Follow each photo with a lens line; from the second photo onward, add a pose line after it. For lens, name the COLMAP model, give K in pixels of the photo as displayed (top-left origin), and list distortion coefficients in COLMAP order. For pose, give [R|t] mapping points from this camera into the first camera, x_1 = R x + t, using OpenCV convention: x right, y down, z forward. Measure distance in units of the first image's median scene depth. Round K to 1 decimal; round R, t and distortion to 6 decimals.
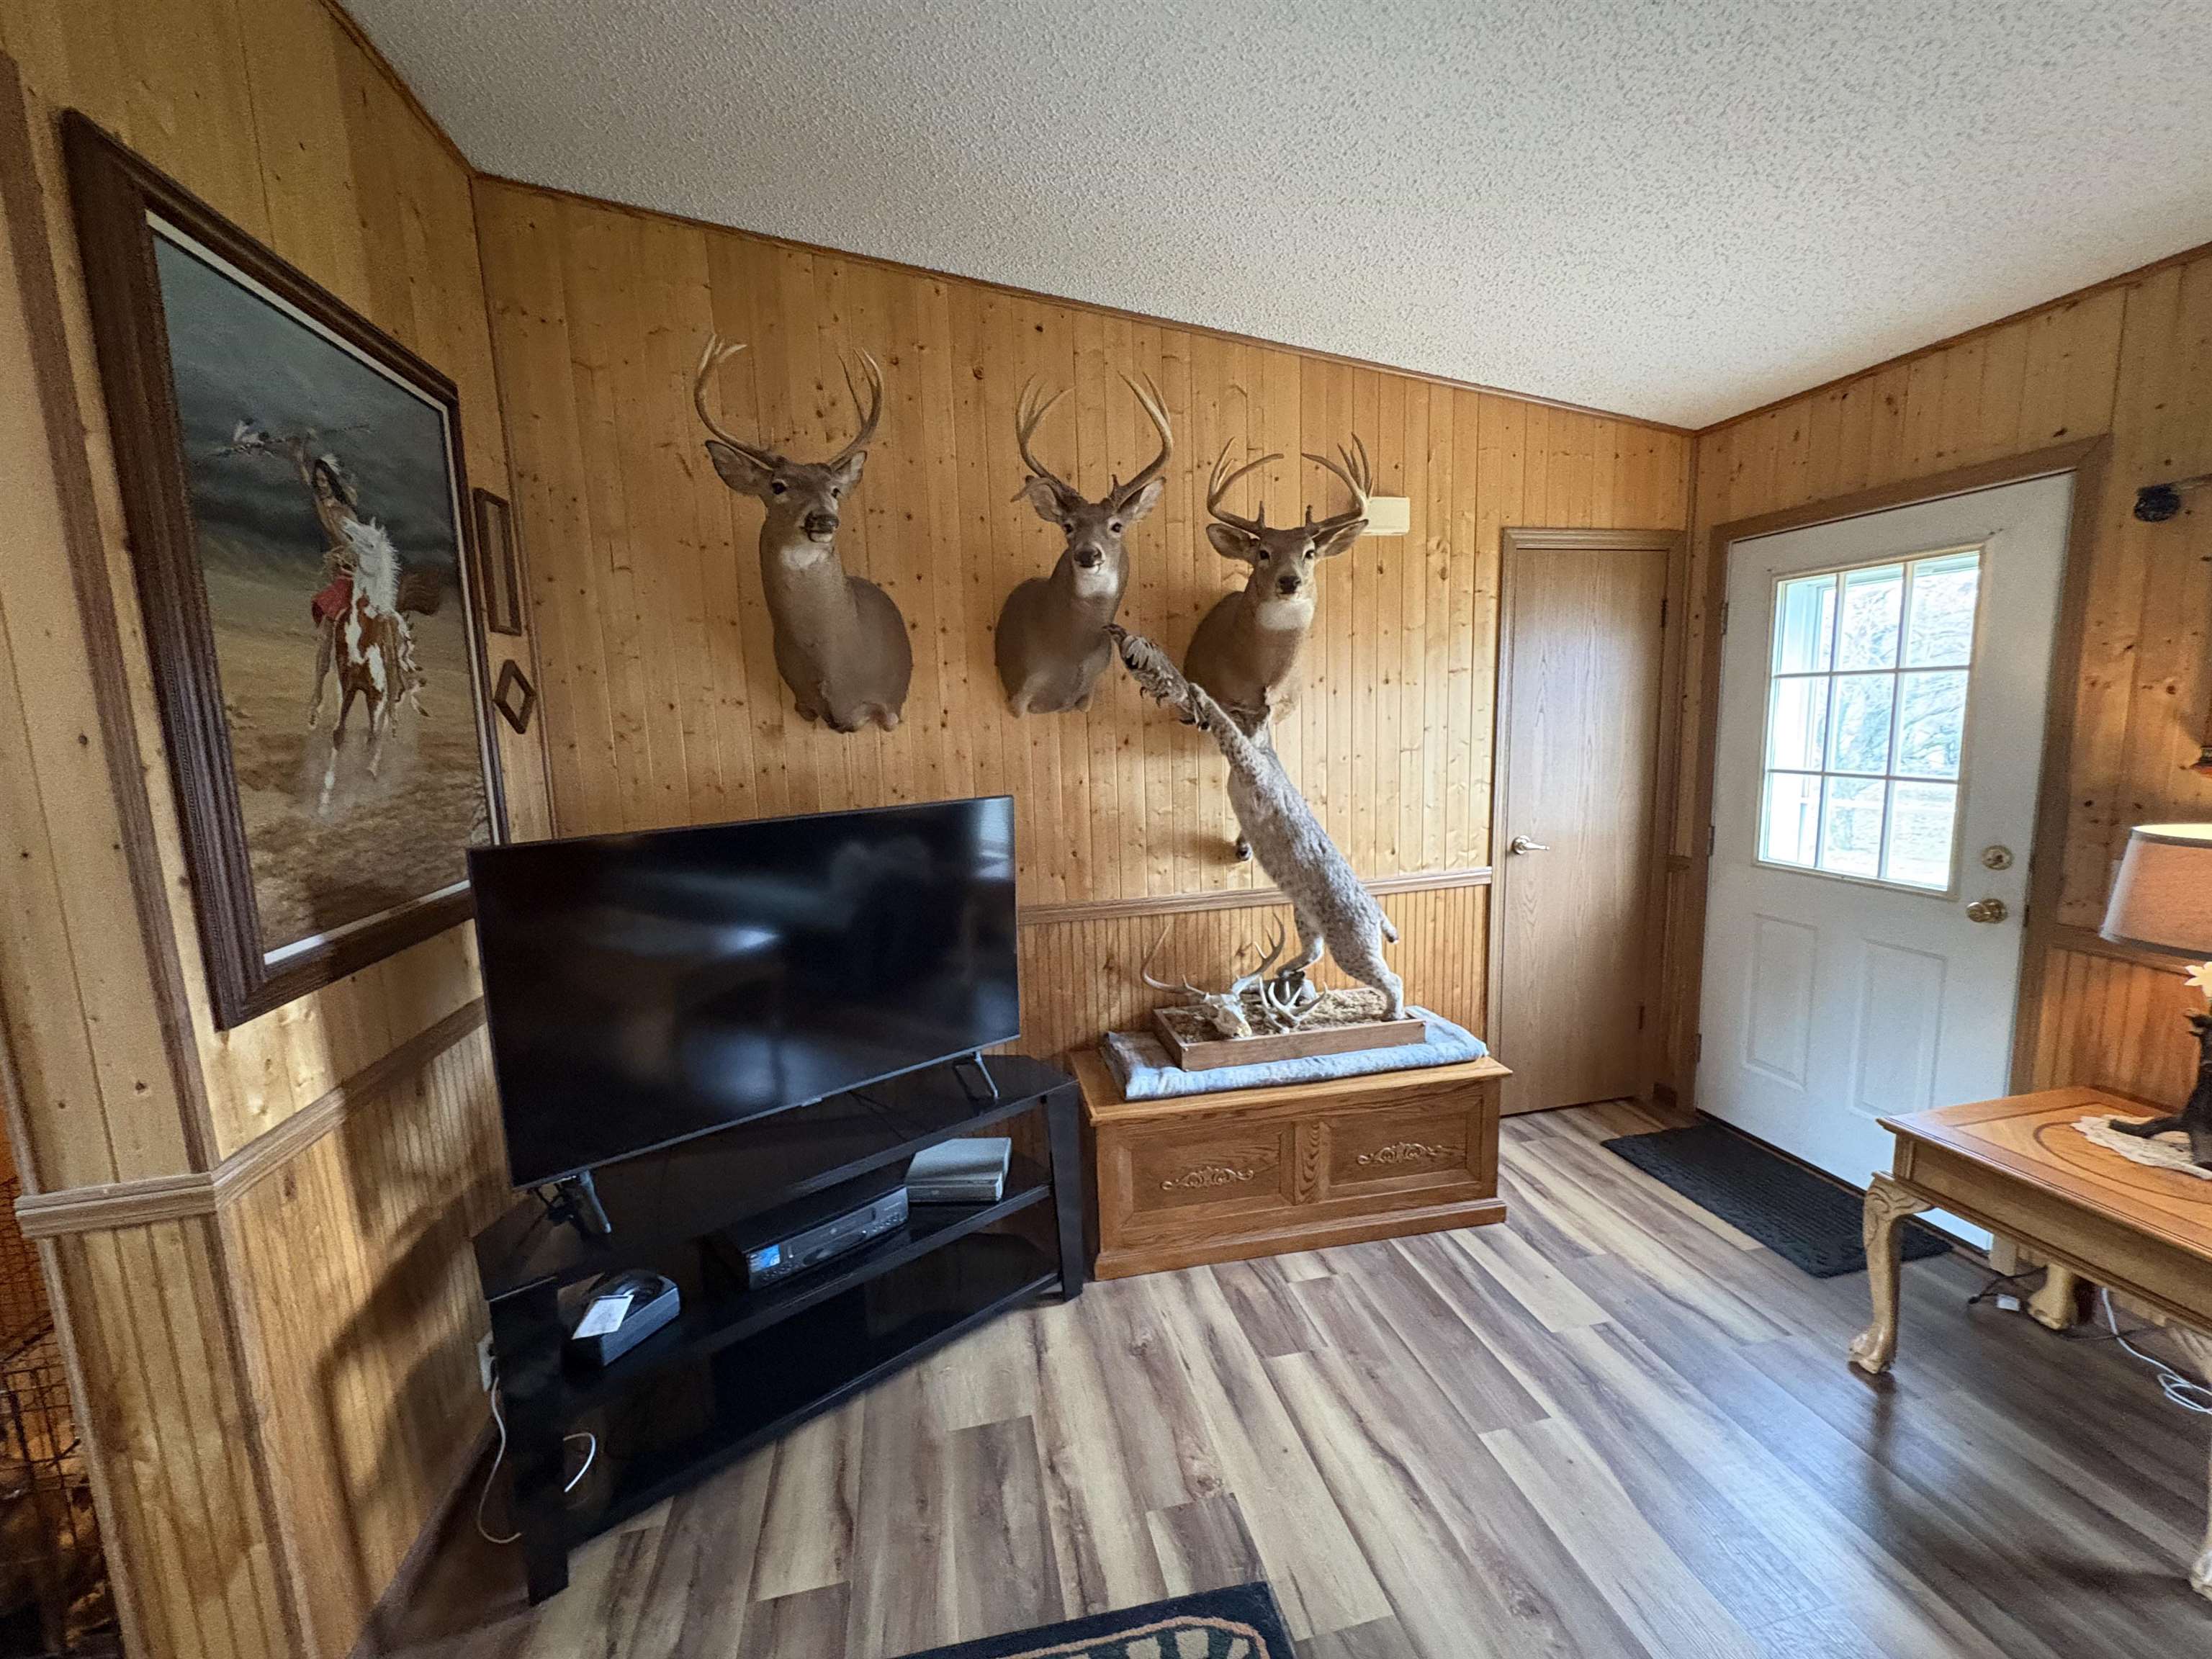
lens RADIAL K [[880.3, 0, 1108.1], [0, 880.3, 833.0], [0, 0, 1]] dist [0.000652, 0.000112]
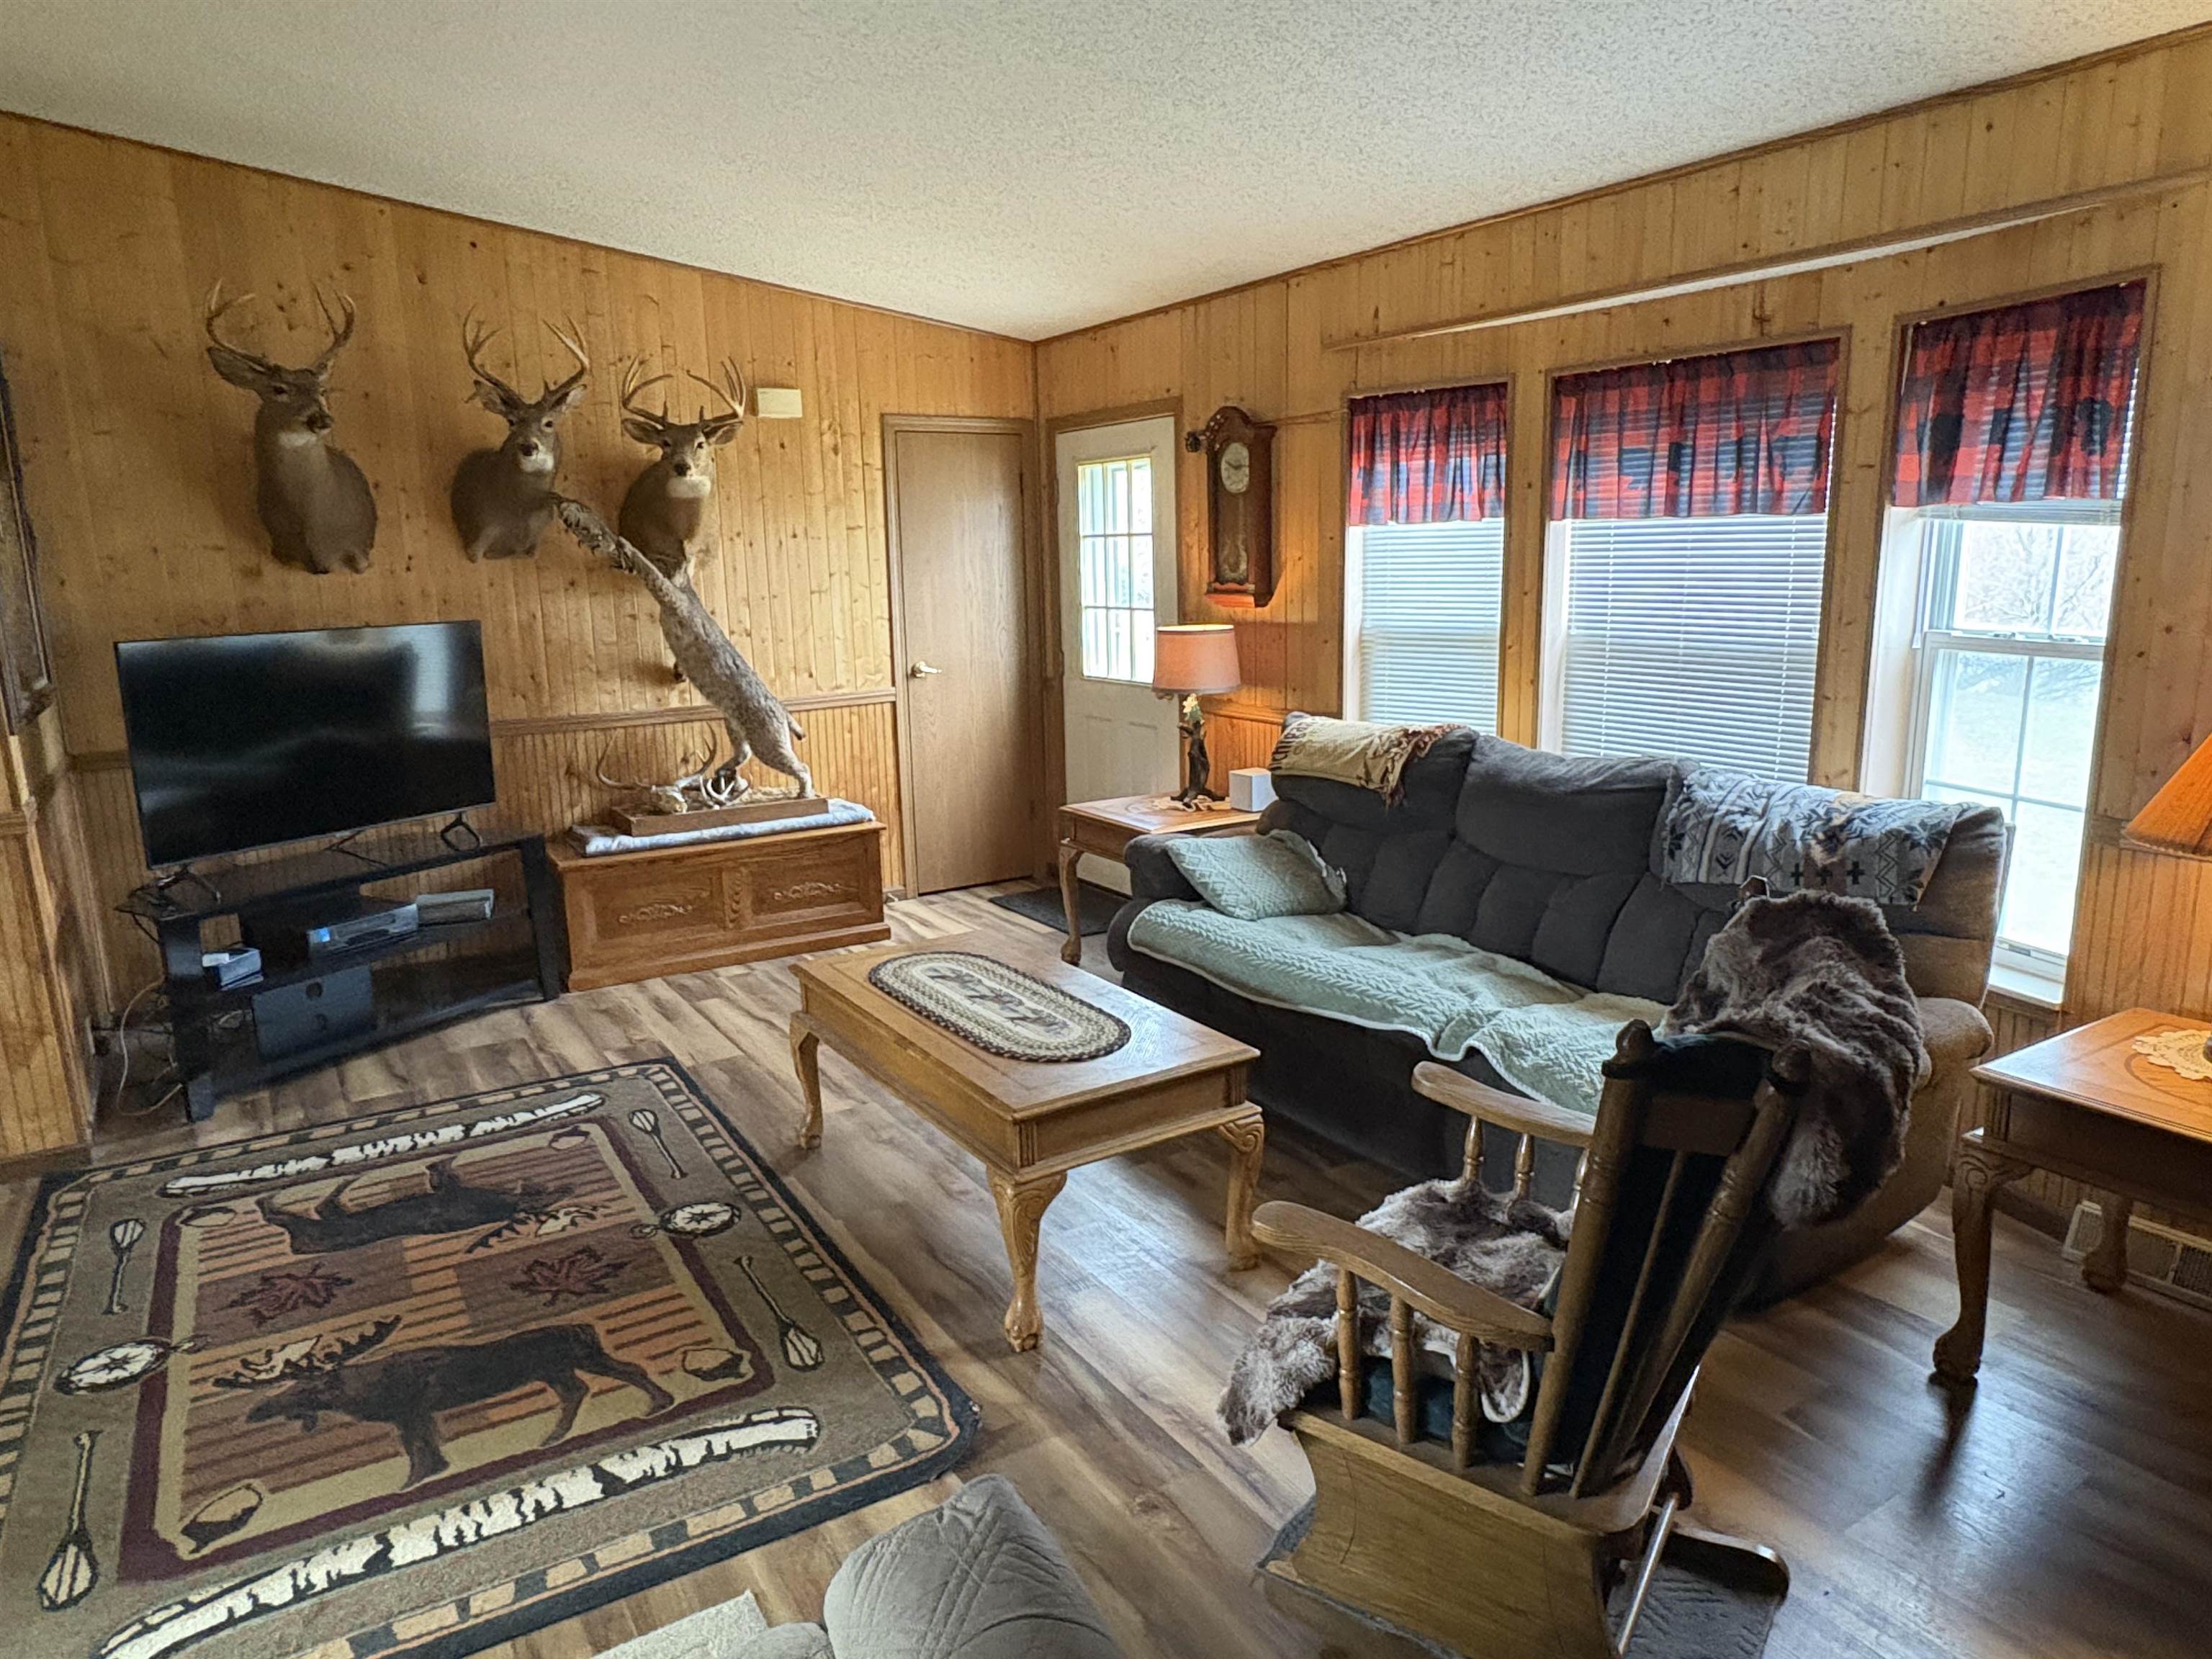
lens RADIAL K [[1408.6, 0, 1108.8], [0, 1408.6, 835.8], [0, 0, 1]] dist [-0.001729, 0.000703]
pose [[0.939767, -0.057940, 0.336868, 0.044602], [0.039685, 0.997359, 0.060831, 0.166329], [-0.339503, -0.043798, 0.939585, -1.178250]]
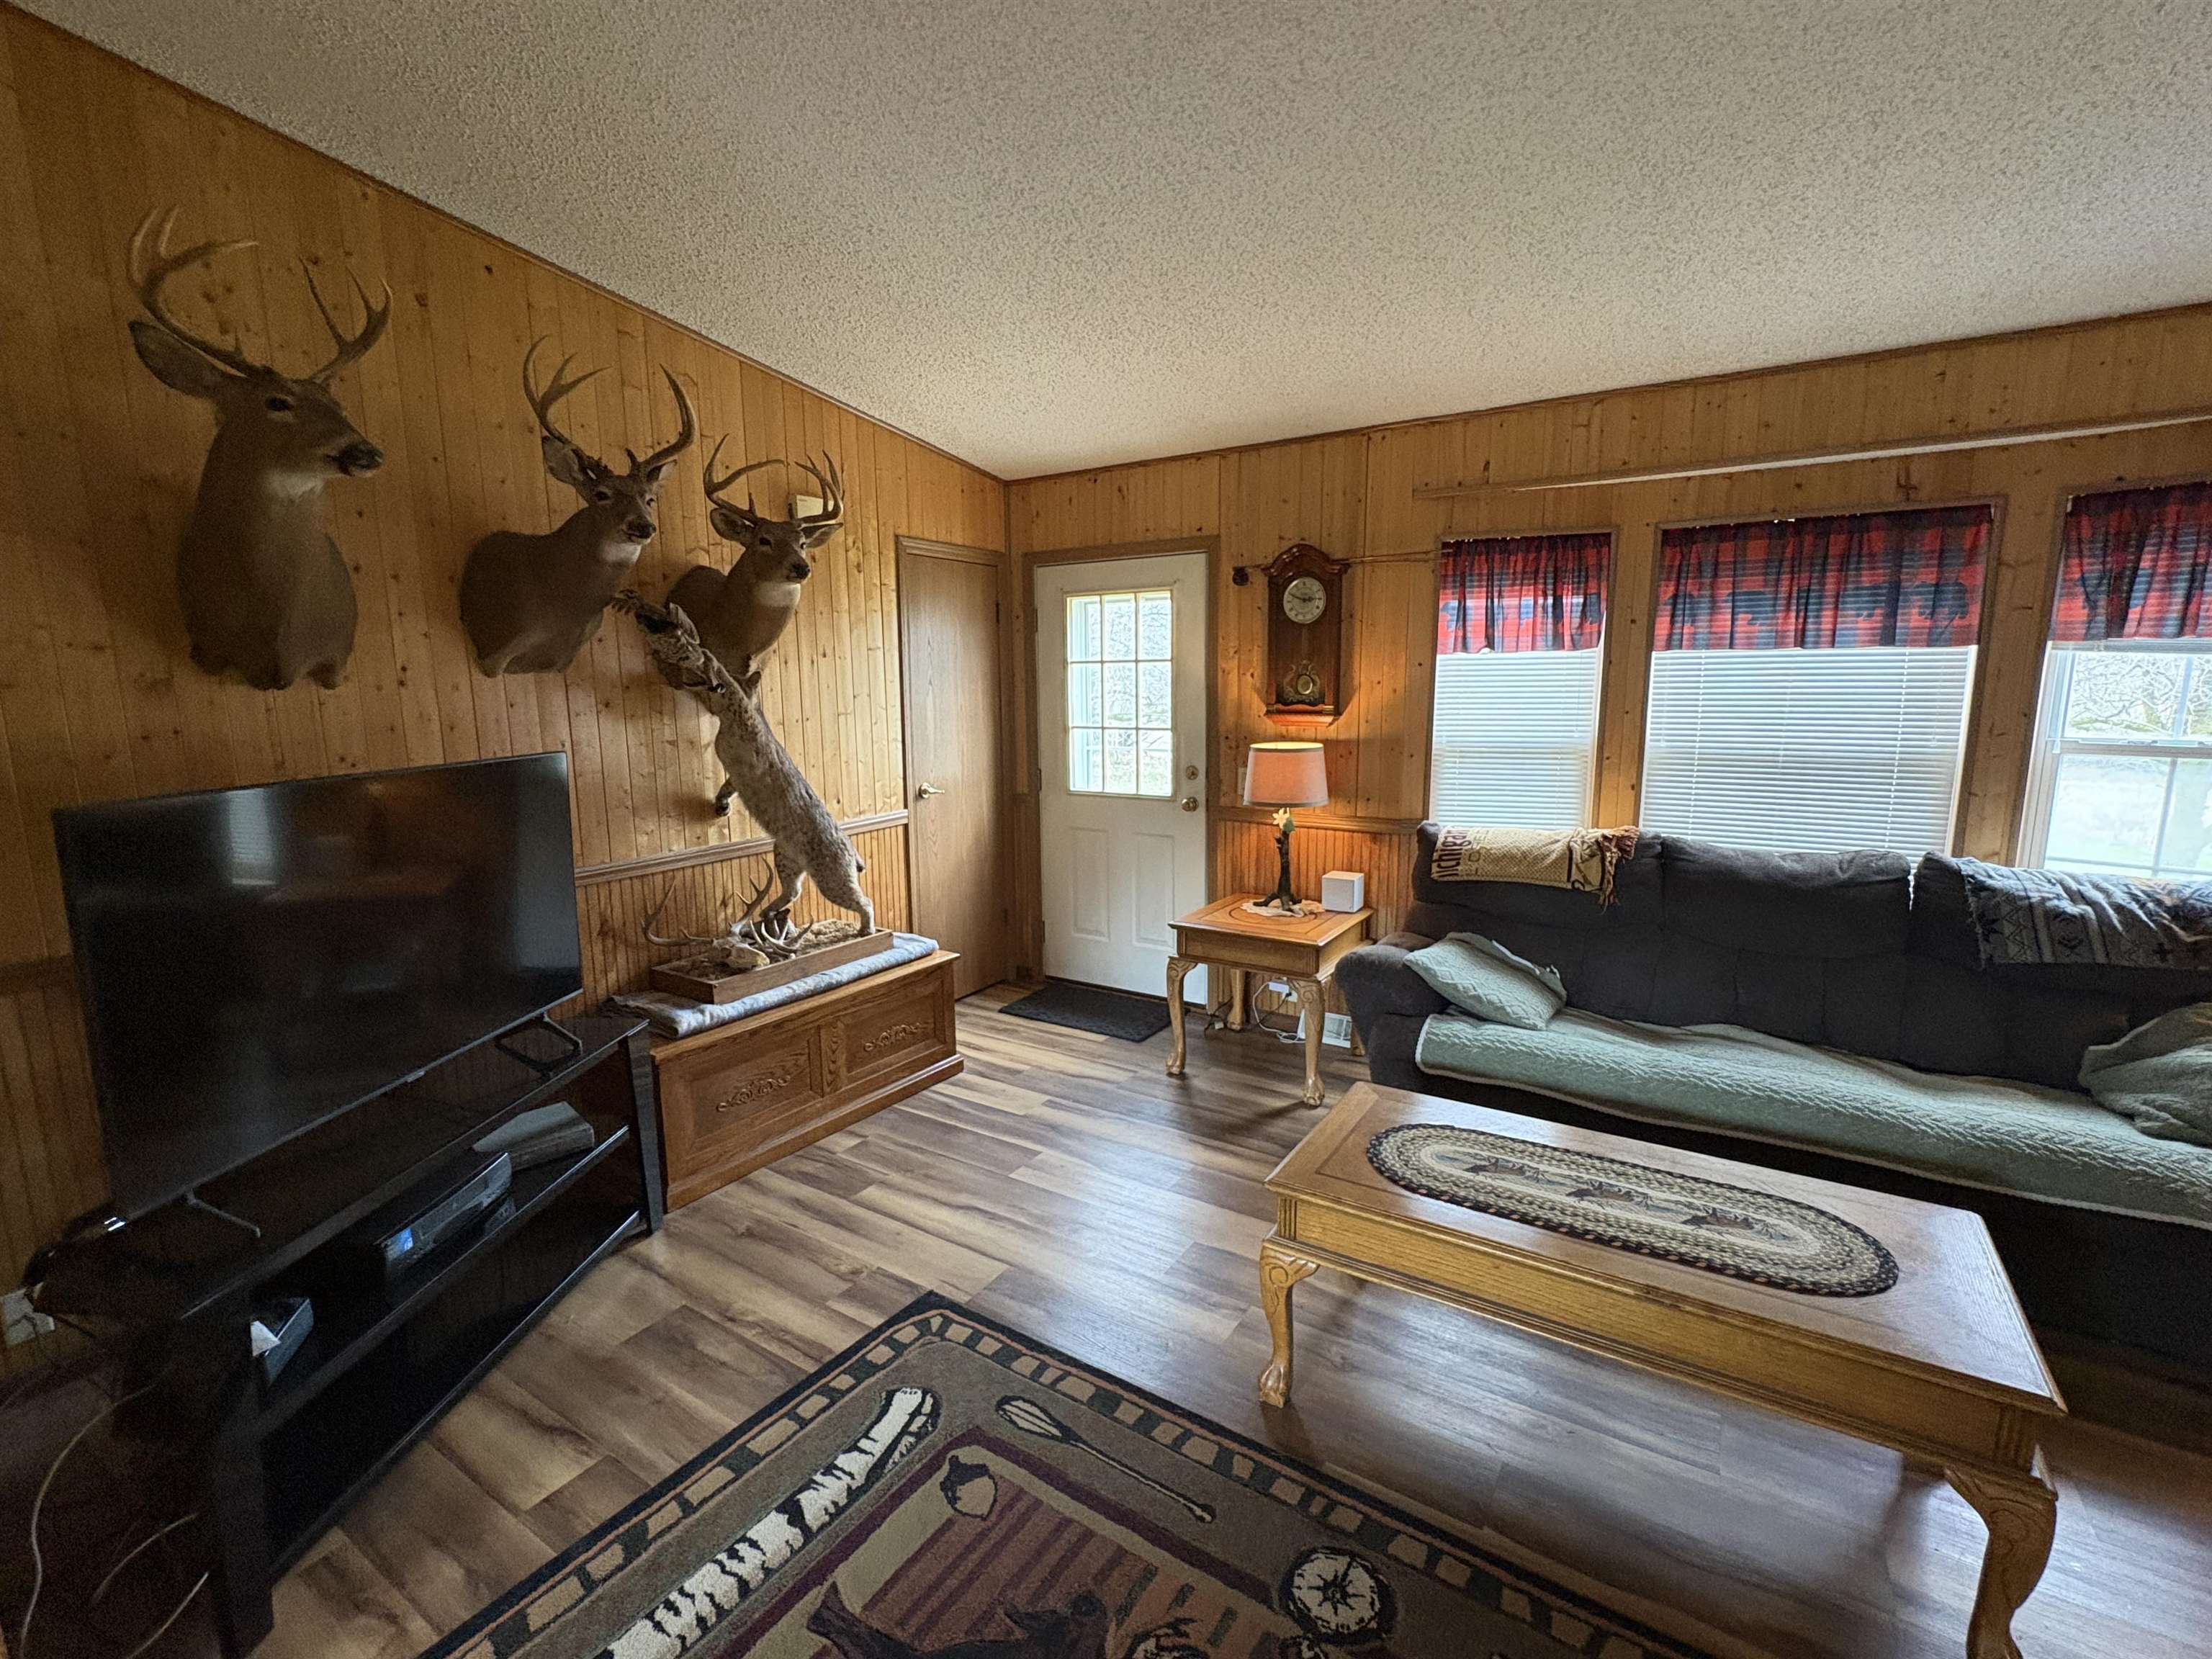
lens RADIAL K [[983.6, 0, 1106.0], [0, 983.6, 832.5], [0, 0, 1]] dist [0.002362, 0.000257]
pose [[0.706897, -0.085855, 0.702086, -0.405423], [0.085822, 0.995683, 0.035347, 0.054961], [-0.702090, 0.035268, 0.711214, -0.208567]]
